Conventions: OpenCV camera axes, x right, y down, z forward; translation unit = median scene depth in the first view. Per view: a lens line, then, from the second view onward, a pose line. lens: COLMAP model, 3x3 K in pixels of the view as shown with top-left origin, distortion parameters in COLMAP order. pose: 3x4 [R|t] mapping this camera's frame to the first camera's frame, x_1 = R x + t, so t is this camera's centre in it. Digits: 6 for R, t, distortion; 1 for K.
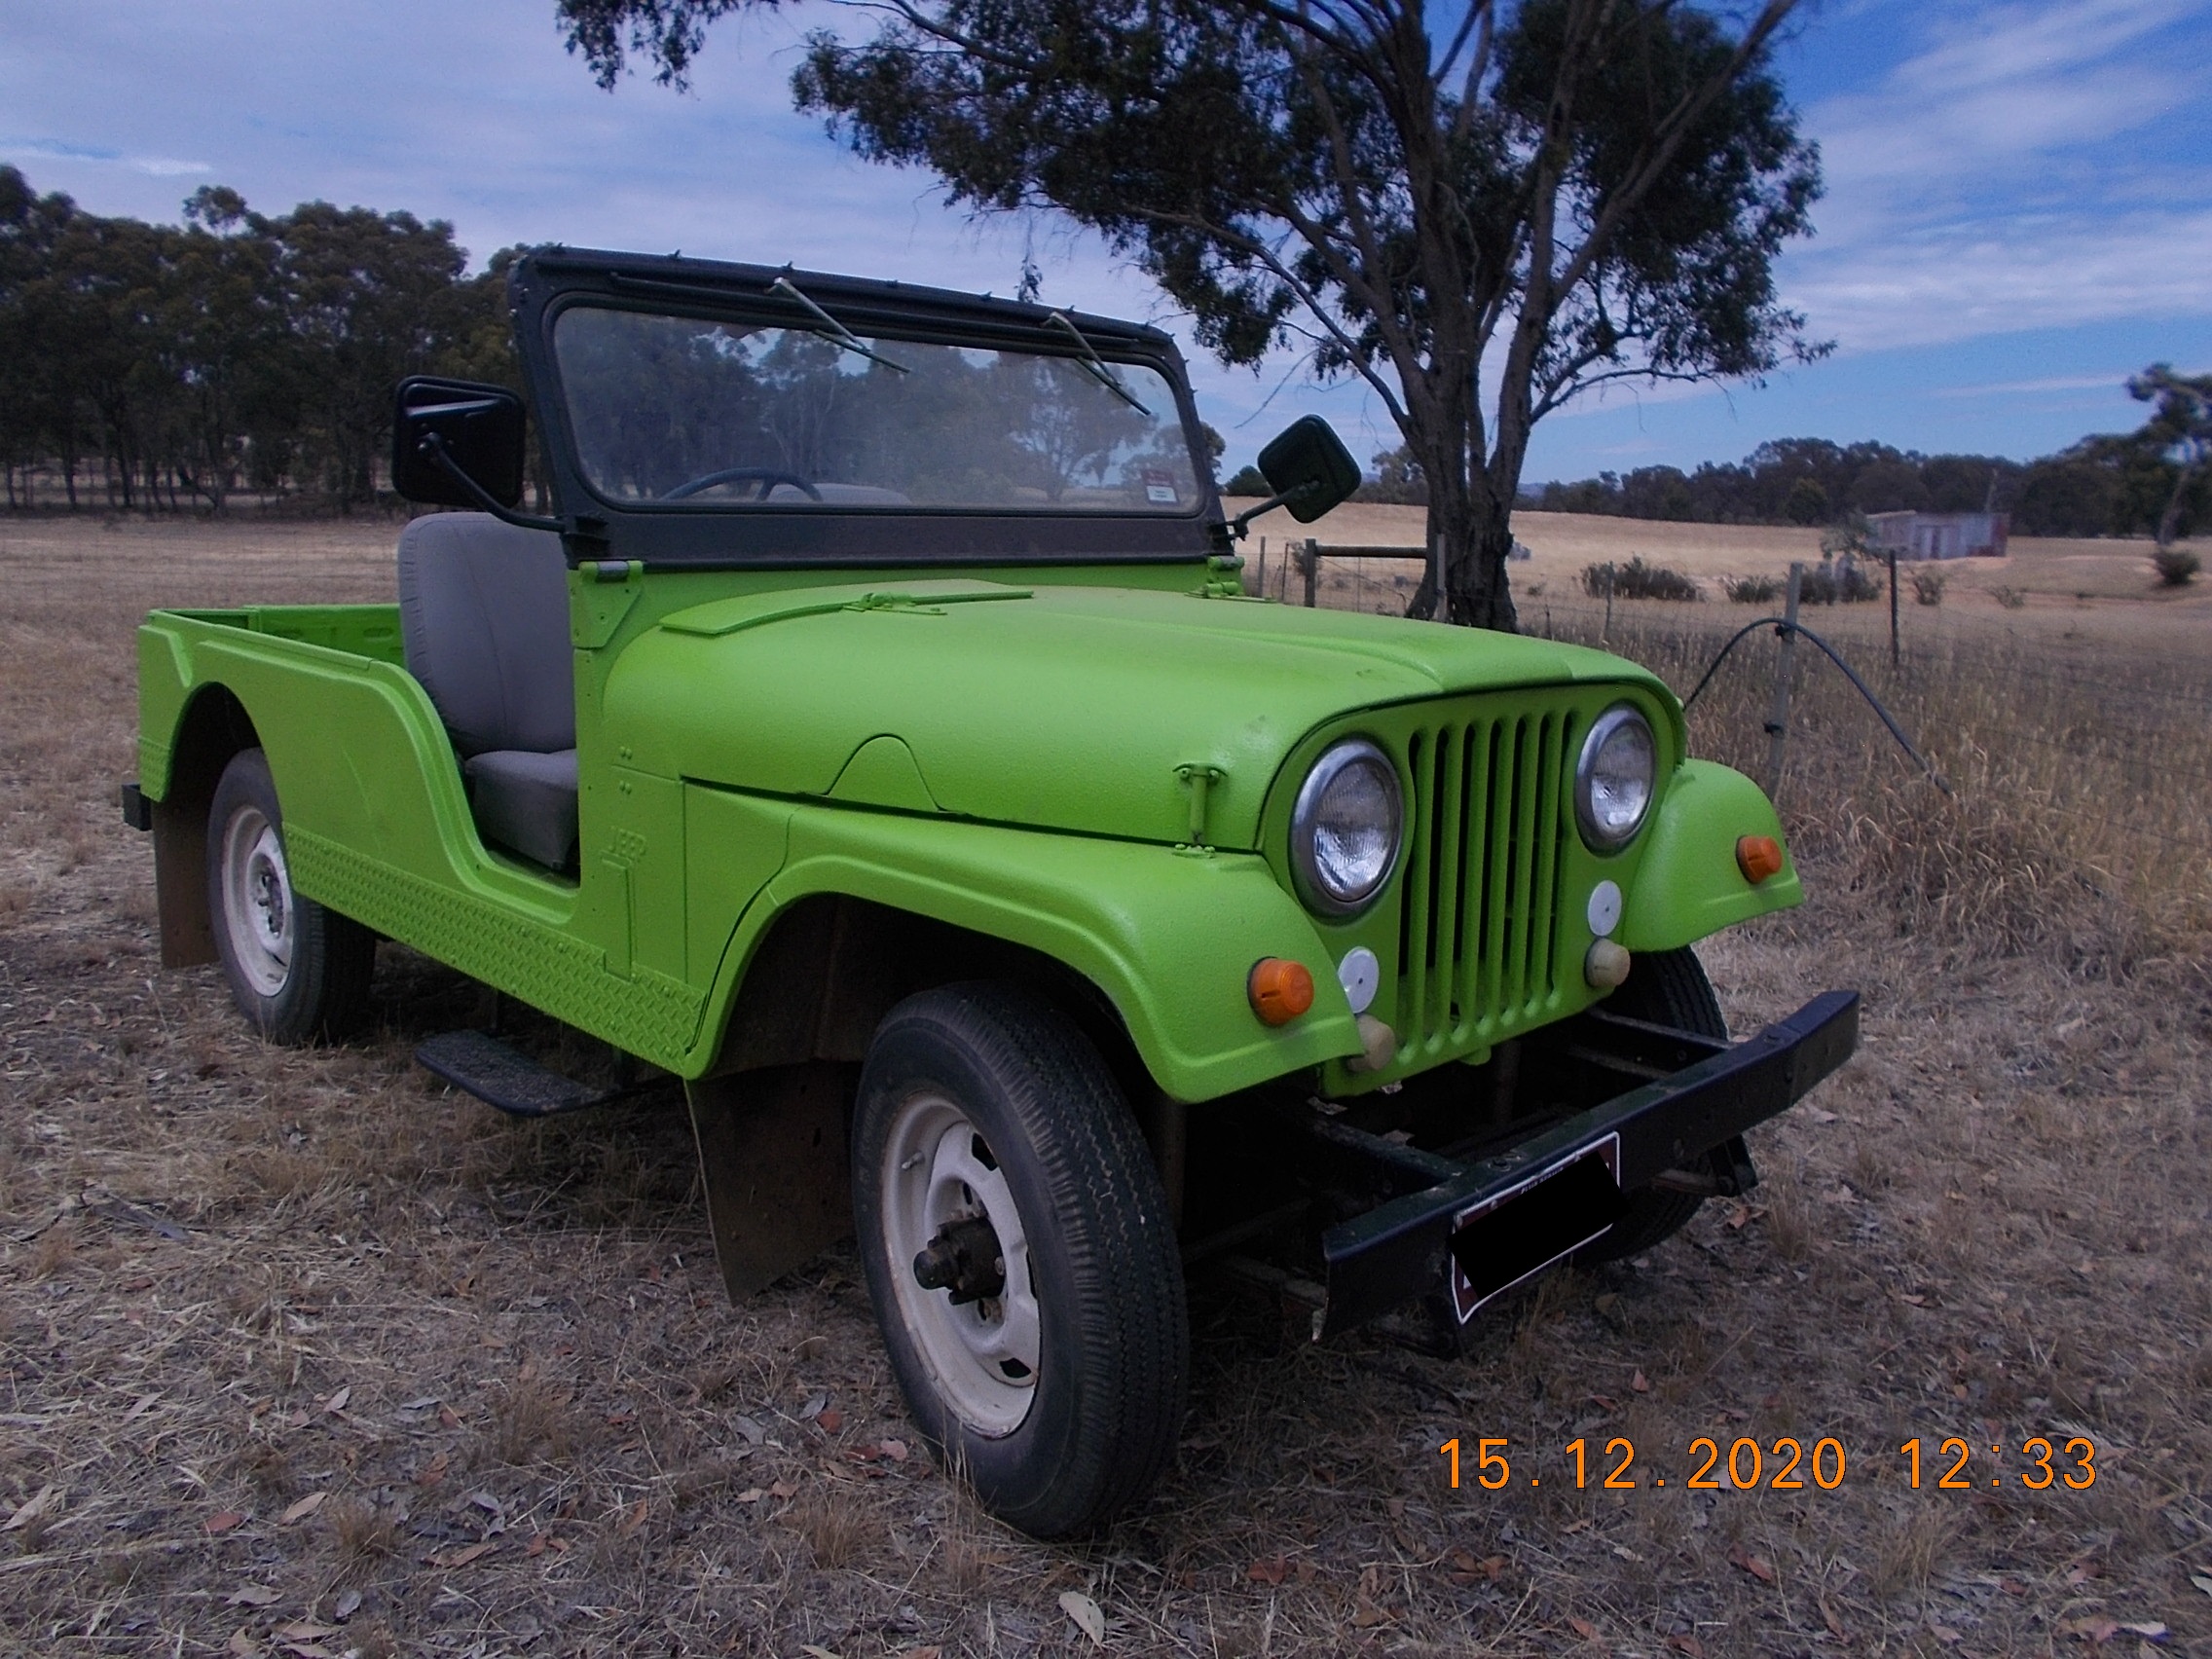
lens RADIAL K [[1766.9, 0, 1106.0], [0, 1766.9, 829.5], [0, 0, 1]] dist [-0.001902, -0.000680]
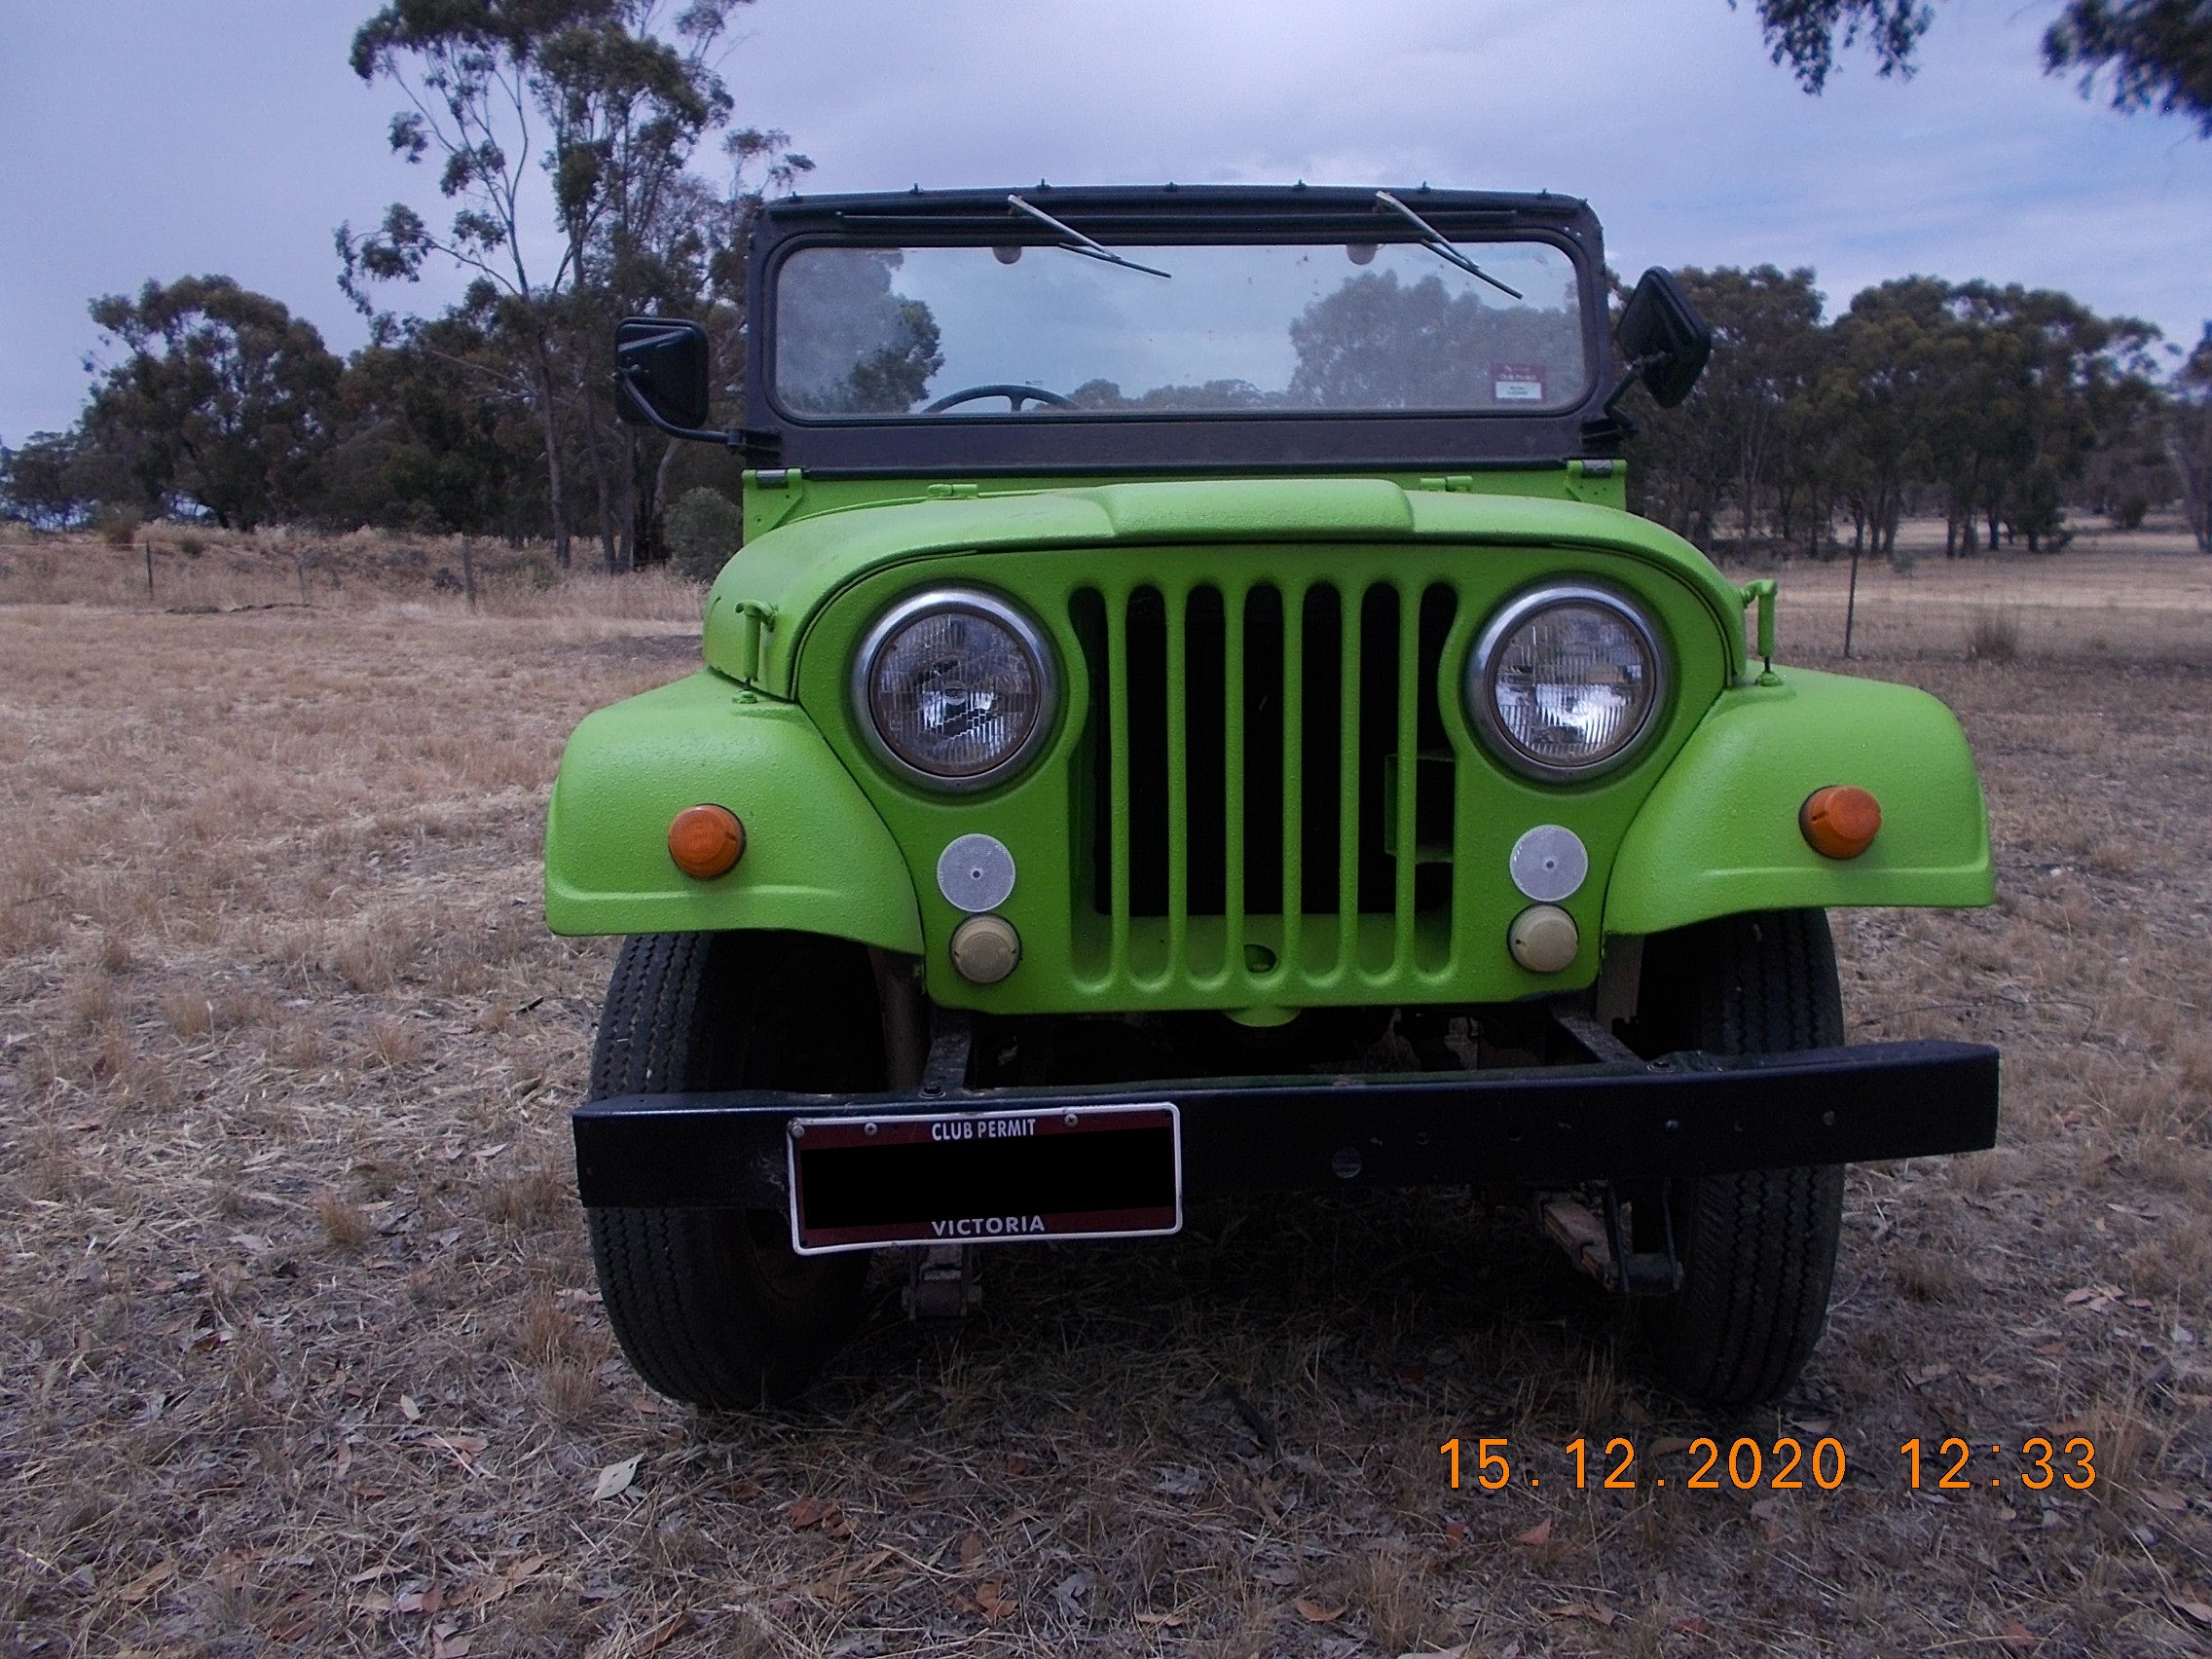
lens RADIAL K [[1740.9, 0, 1106.0], [0, 1740.9, 829.5], [0, 0, 1]] dist [0.018324, -0.009627]
pose [[0.724084, 0.078151, -0.685270, 0.123250], [-0.098629, 0.995081, 0.009267, 0.008153], [0.682623, 0.060878, 0.728230, 0.069255]]
